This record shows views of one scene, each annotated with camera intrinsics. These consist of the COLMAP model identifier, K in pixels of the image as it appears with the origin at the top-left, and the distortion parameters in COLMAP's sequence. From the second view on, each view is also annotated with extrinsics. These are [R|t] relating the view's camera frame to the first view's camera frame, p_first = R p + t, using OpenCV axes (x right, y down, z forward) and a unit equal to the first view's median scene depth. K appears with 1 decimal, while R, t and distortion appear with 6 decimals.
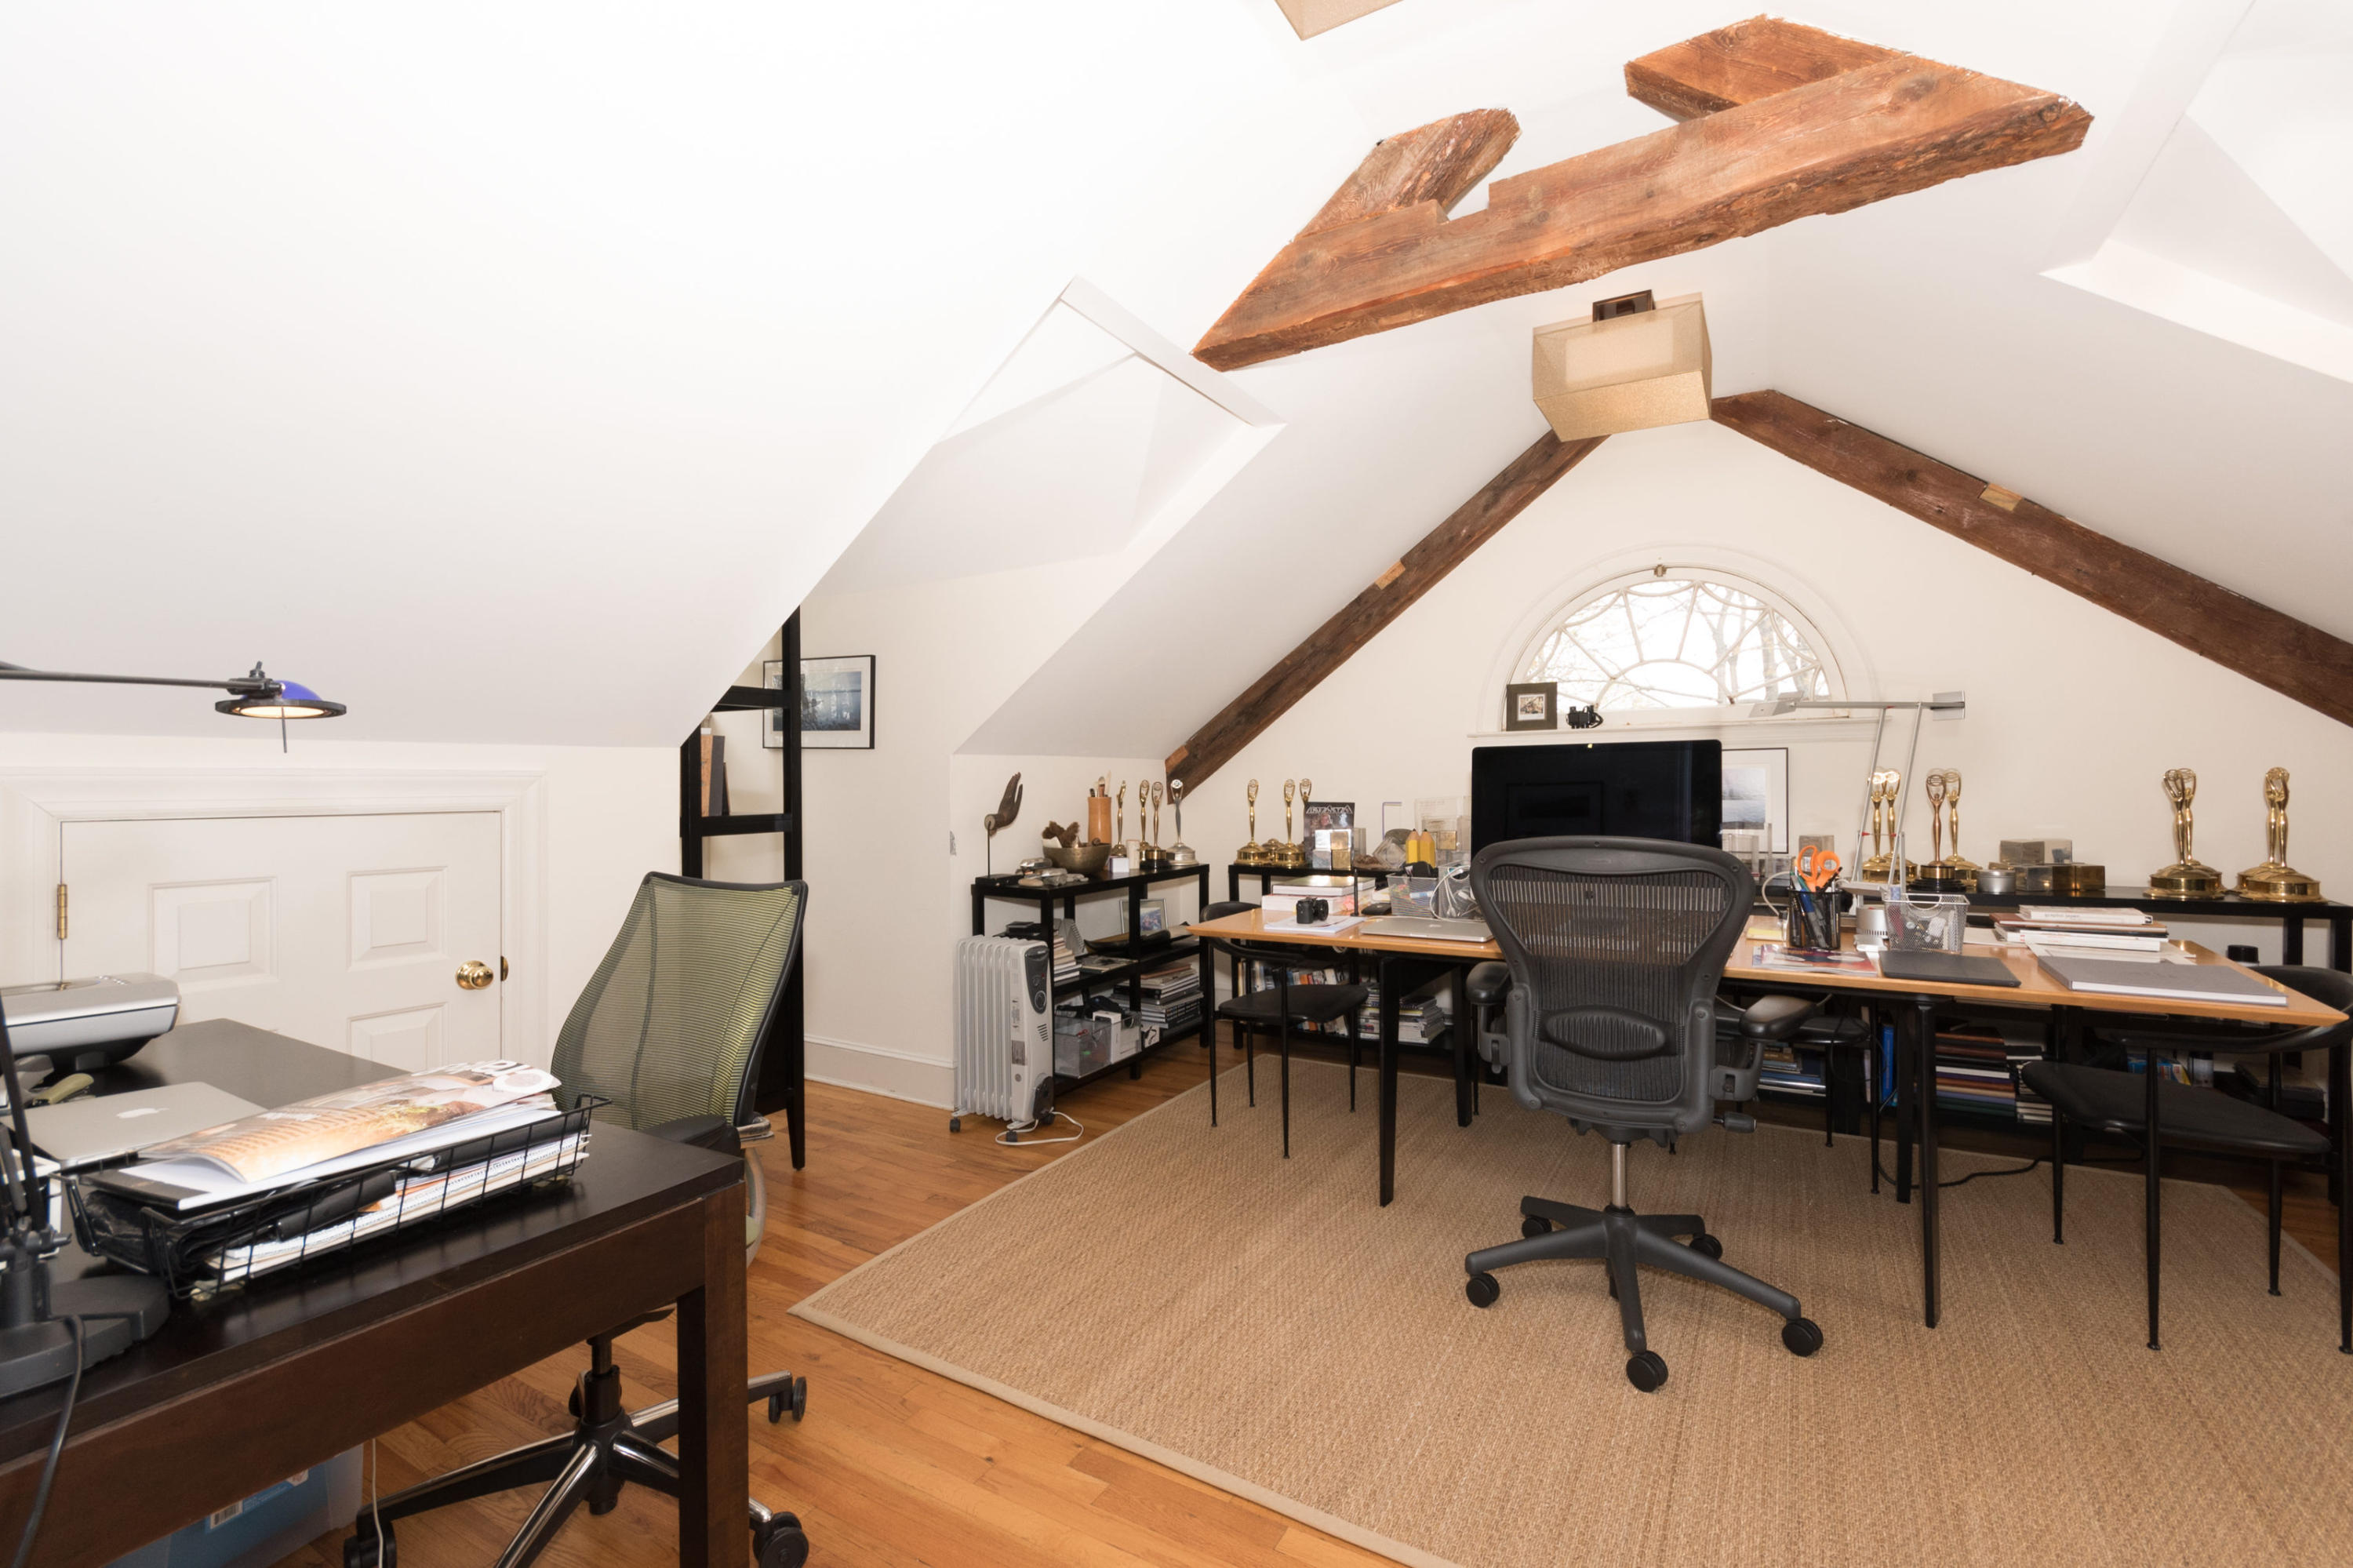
lens RADIAL K [[1082.4, 0, 1176.5], [0, 1082.4, 796.6], [0, 0, 1]] dist [-0.000667, -0.000616]
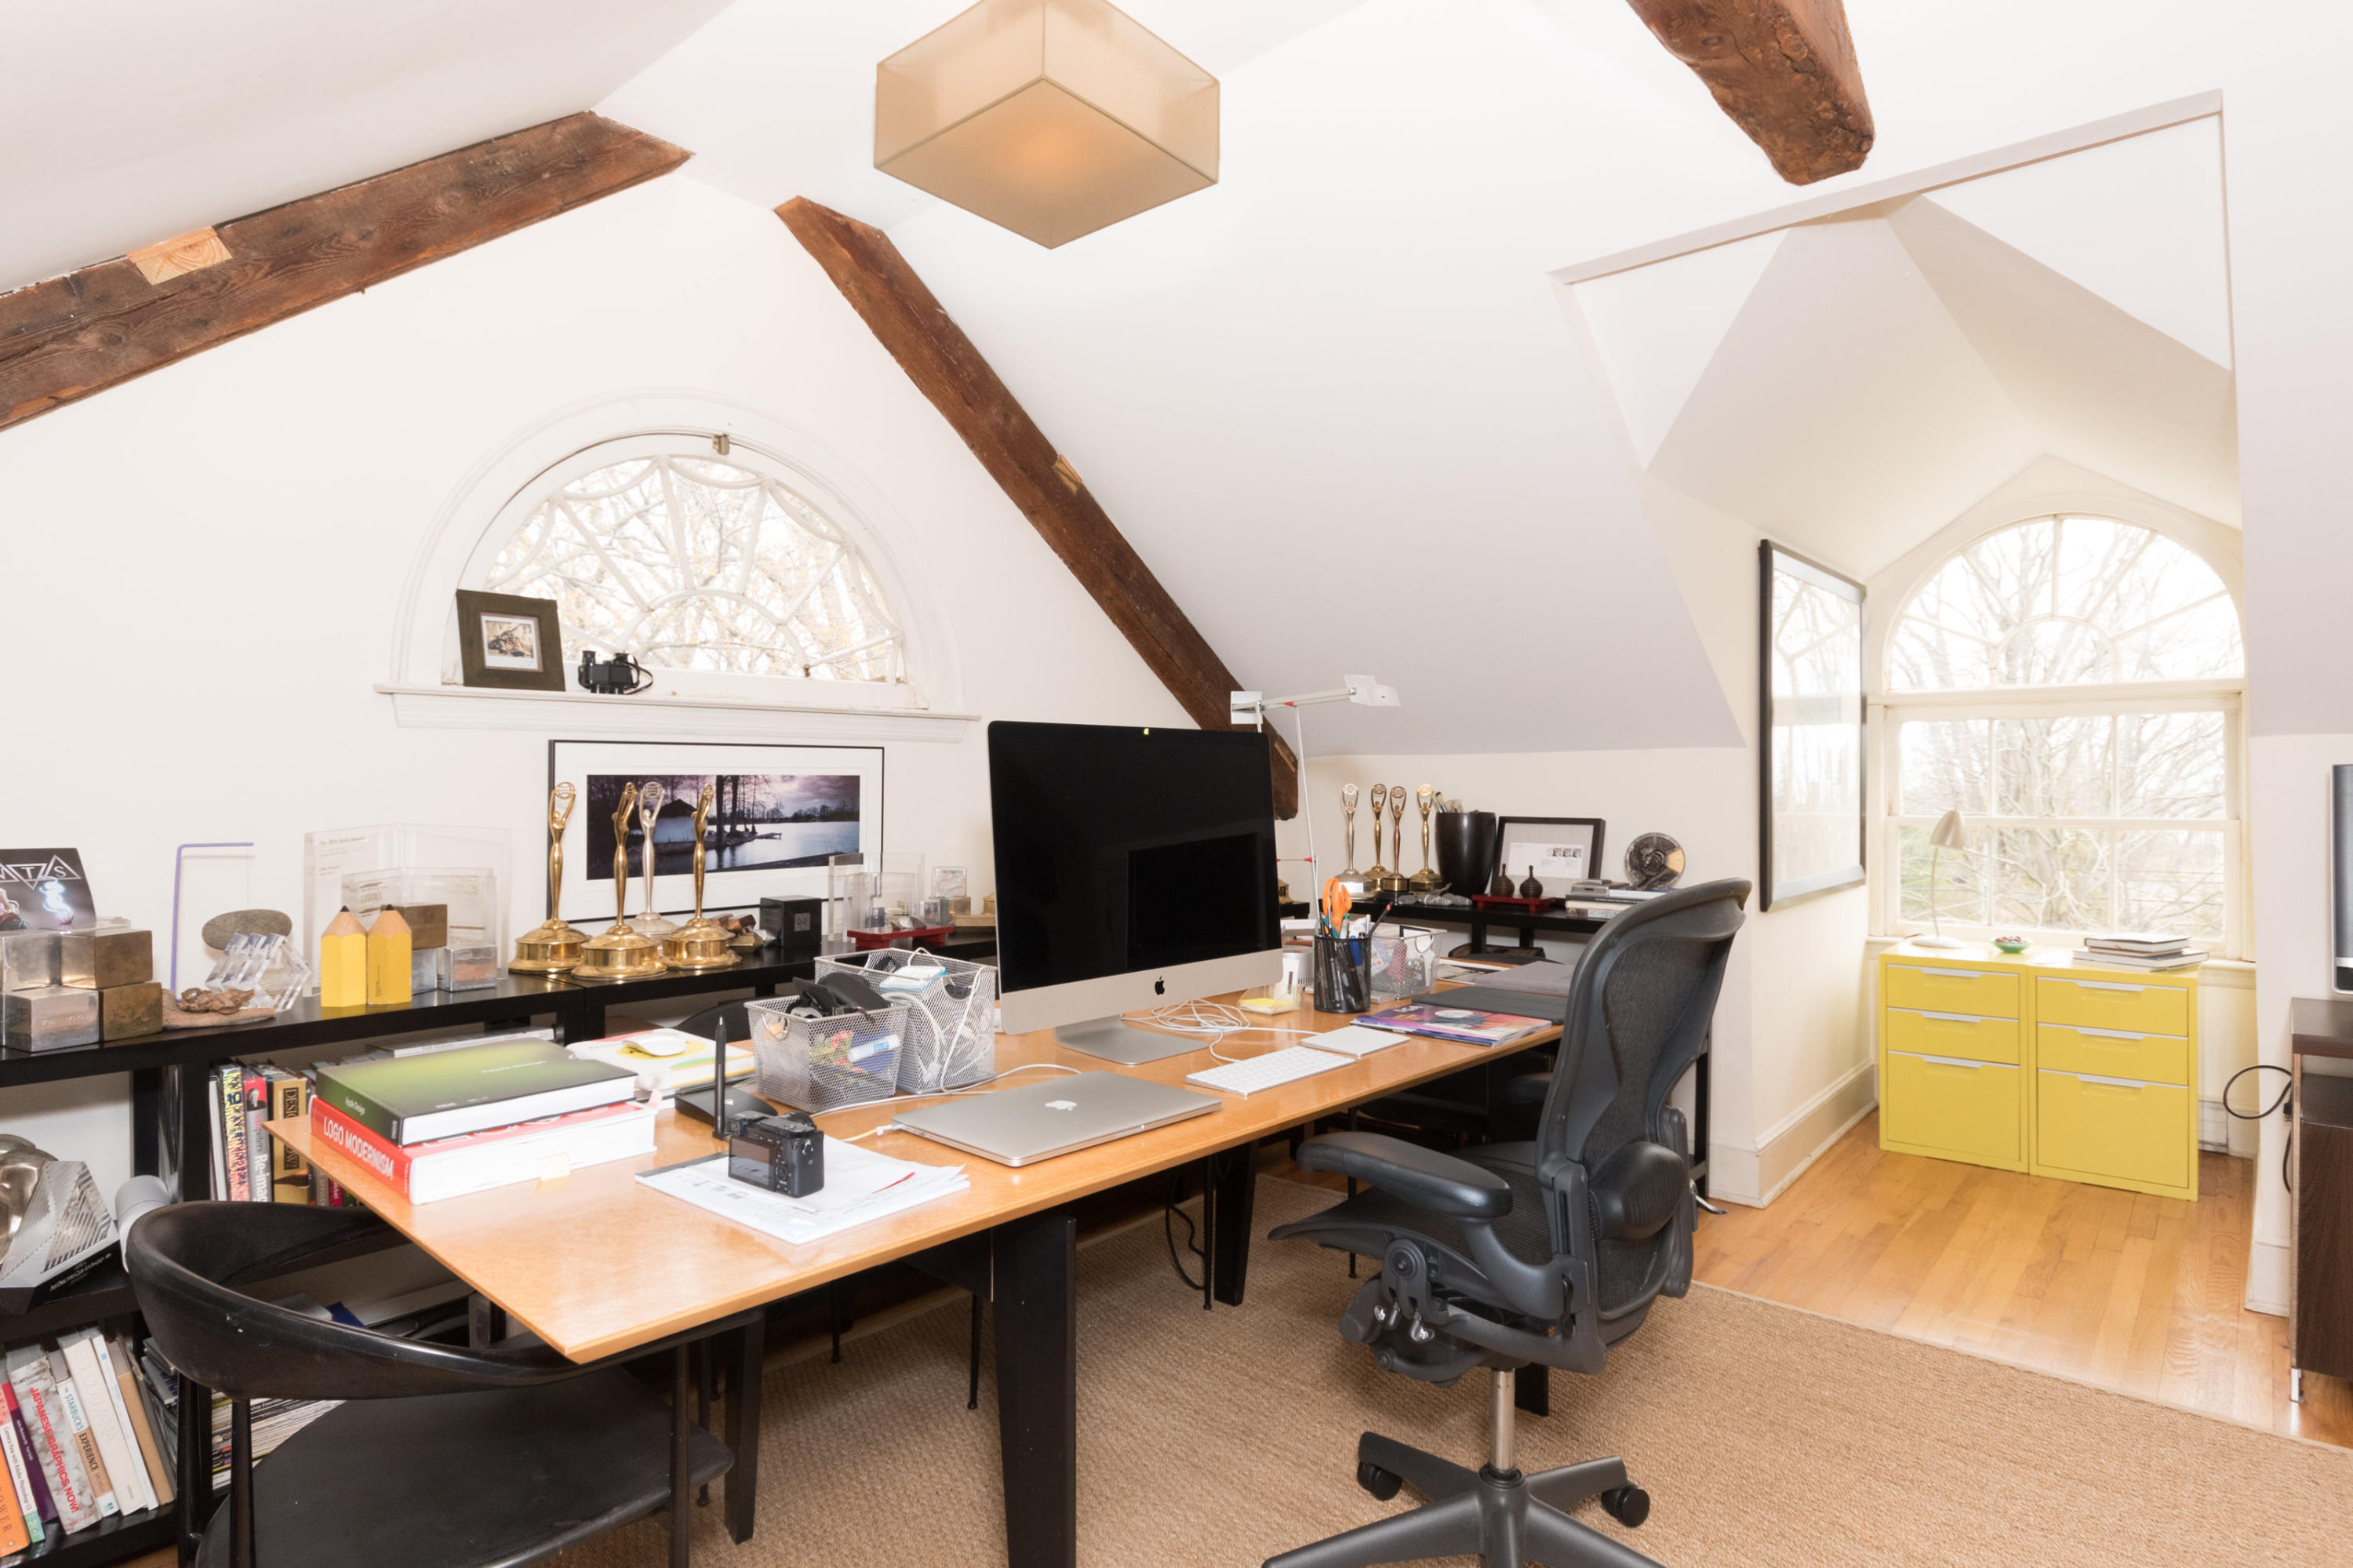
lens RADIAL K [[1255.9, 0, 1178.7], [0, 1255.9, 792.5], [0, 0, 1]] dist [0.000449, 0.000411]
pose [[0.168773, 0.003146, 0.985650, -0.194219], [0.011447, 0.999921, -0.005152, -0.006858], [-0.985589, 0.012152, 0.168724, 0.601482]]
